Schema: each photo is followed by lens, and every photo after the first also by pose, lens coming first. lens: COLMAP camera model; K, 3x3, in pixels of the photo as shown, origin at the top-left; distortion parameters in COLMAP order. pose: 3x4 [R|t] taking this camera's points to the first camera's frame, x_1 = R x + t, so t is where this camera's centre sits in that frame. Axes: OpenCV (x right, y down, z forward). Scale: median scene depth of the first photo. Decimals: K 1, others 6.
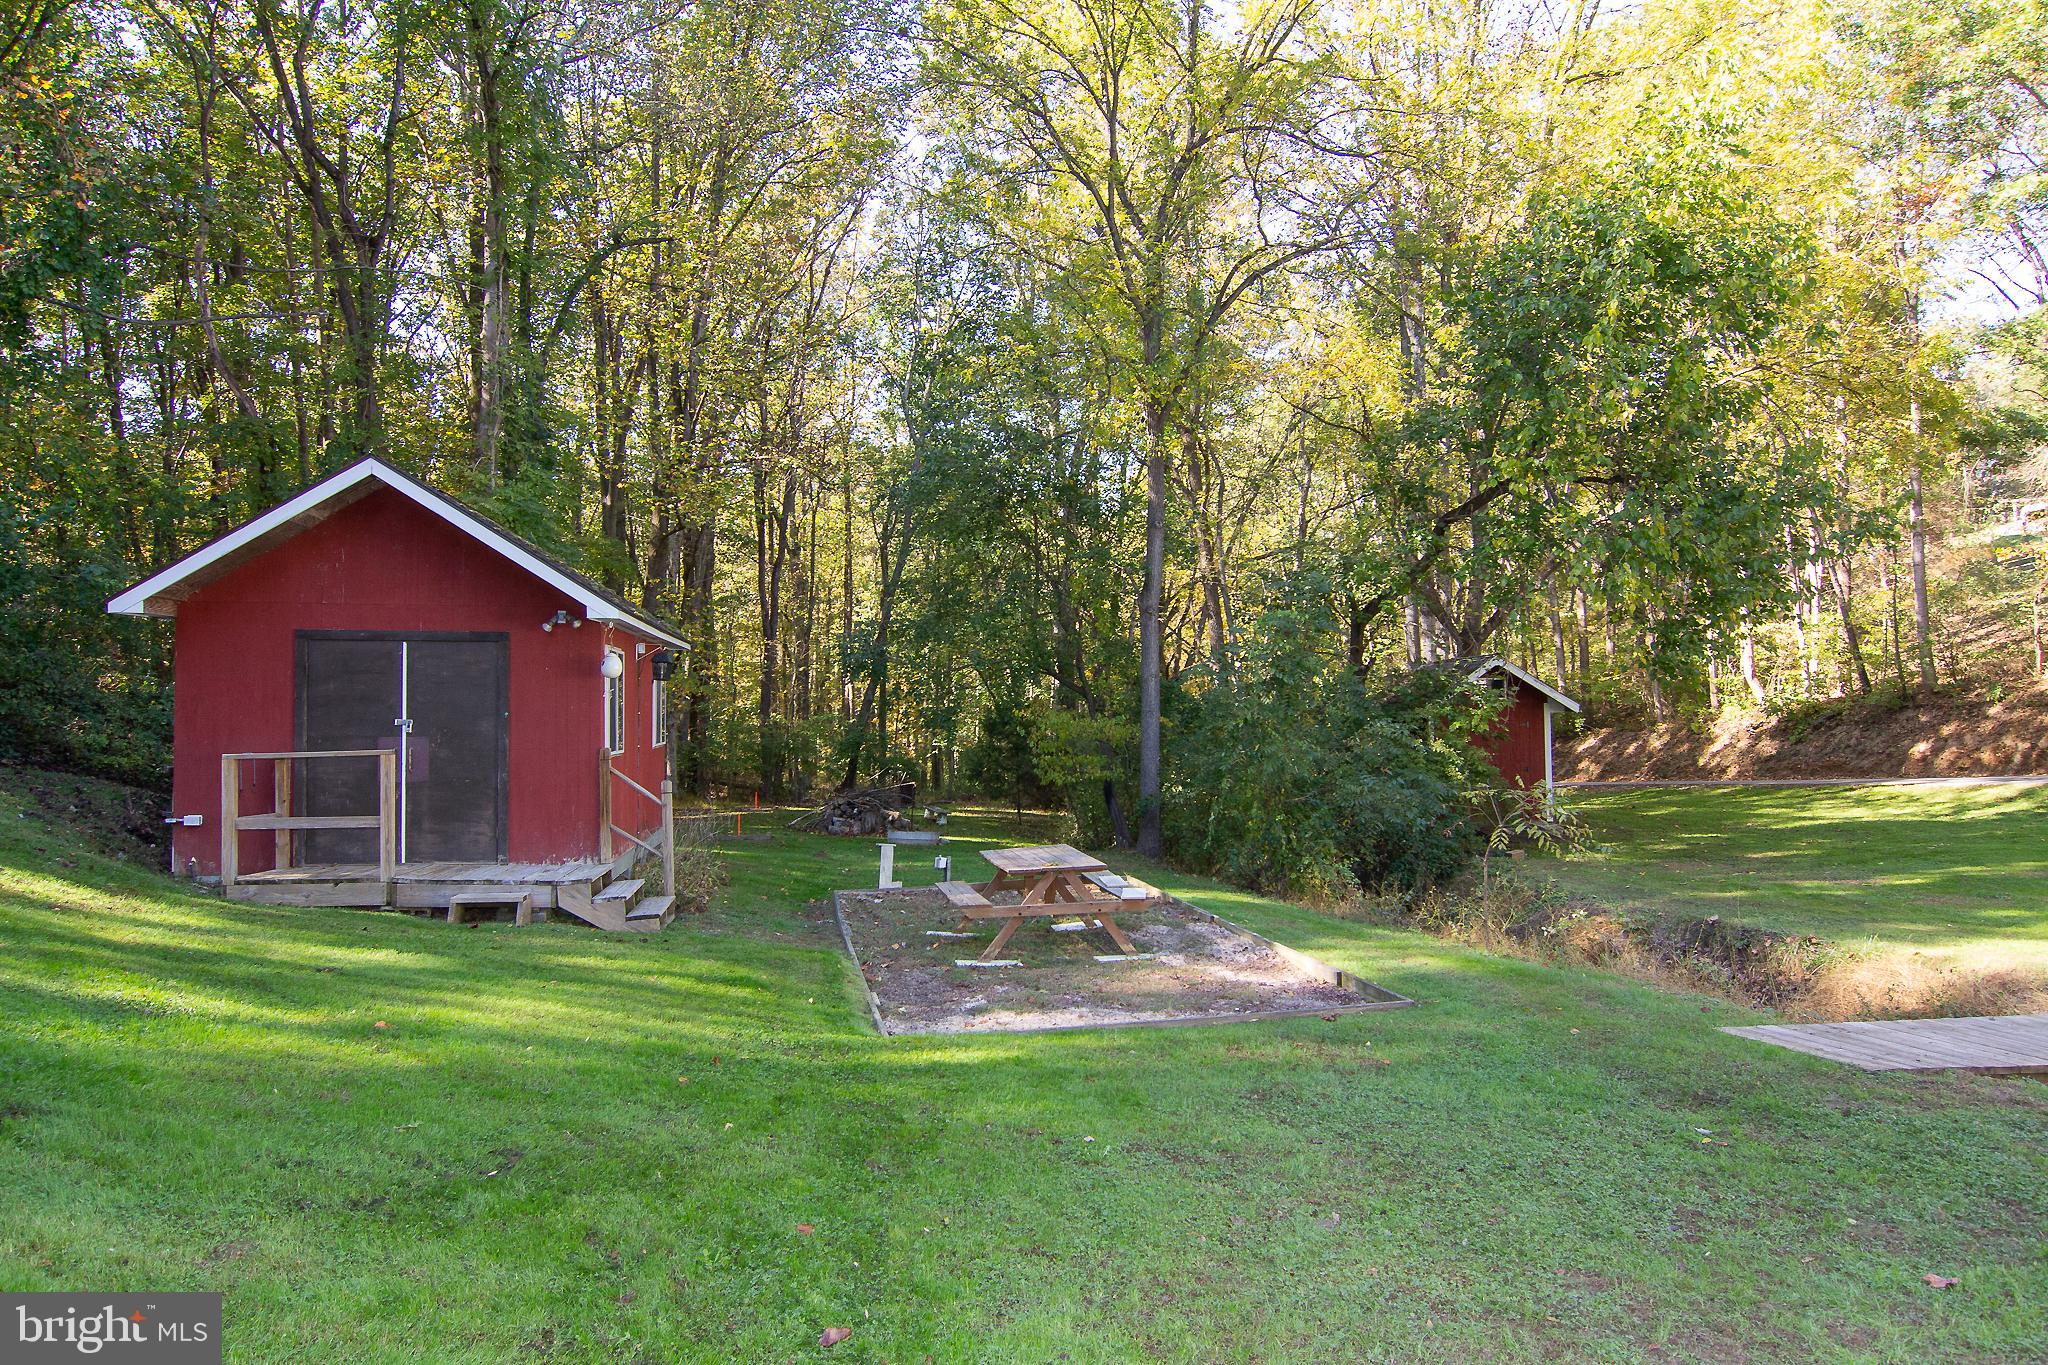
lens RADIAL K [[1332.6, 0, 1025.4], [0, 1332.6, 689.1], [0, 0, 1]] dist [-0.000473, -0.014183]
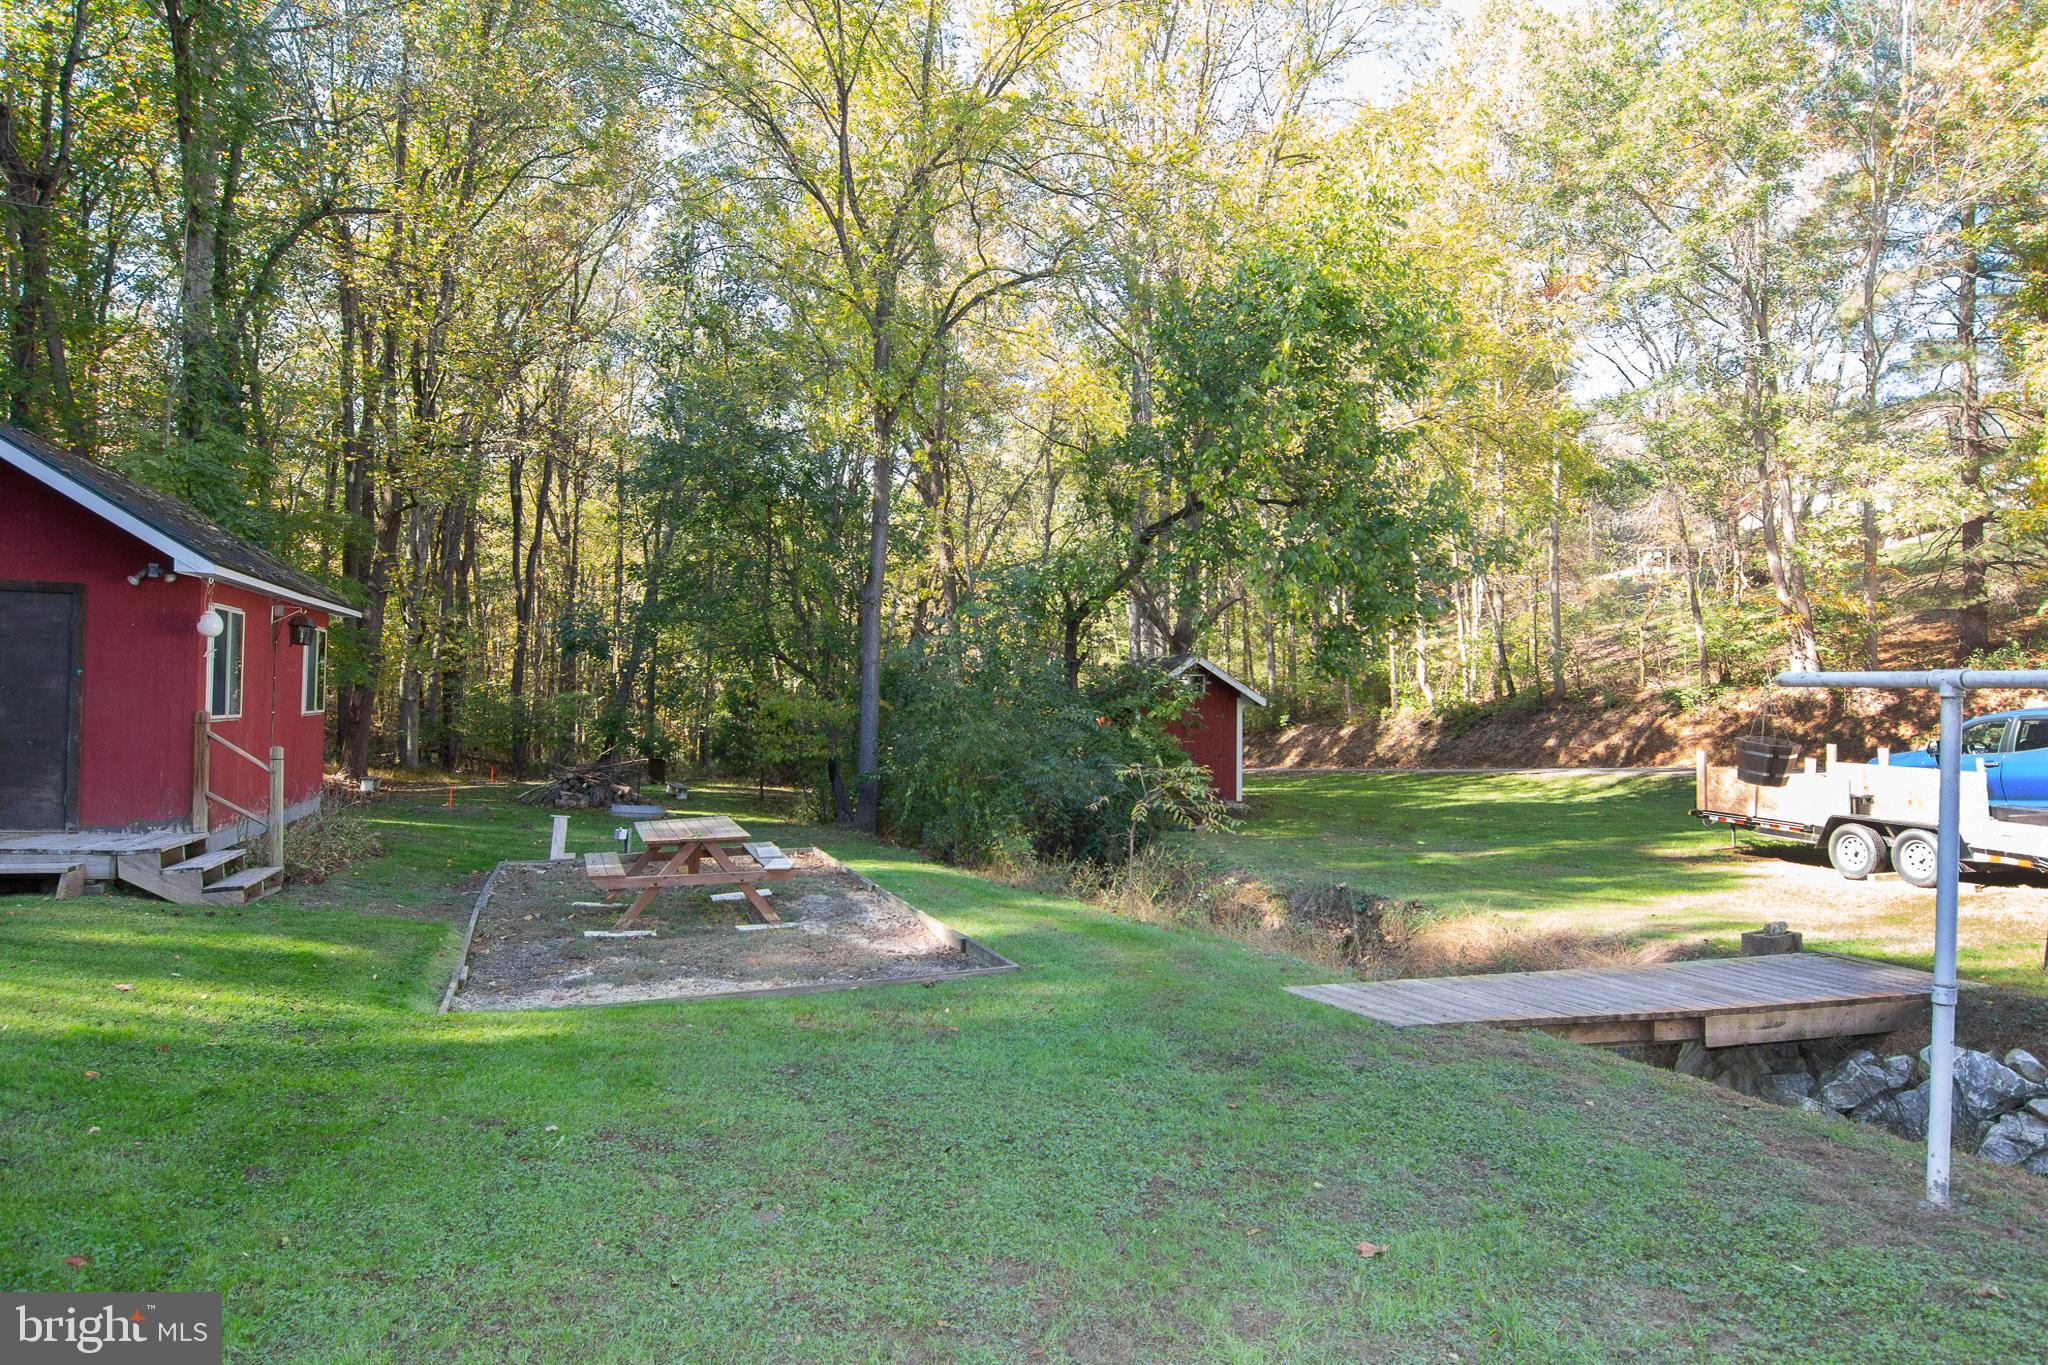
lens RADIAL K [[1189.6, 0, 1027.6], [0, 1189.6, 694.9], [0, 0, 1]] dist [-0.009043, -0.003000]
pose [[0.985434, 0.021969, 0.168632, 0.090911], [-0.023650, 0.999689, 0.007967, 0.009383], [-0.168404, -0.011839, 0.985647, 0.055431]]
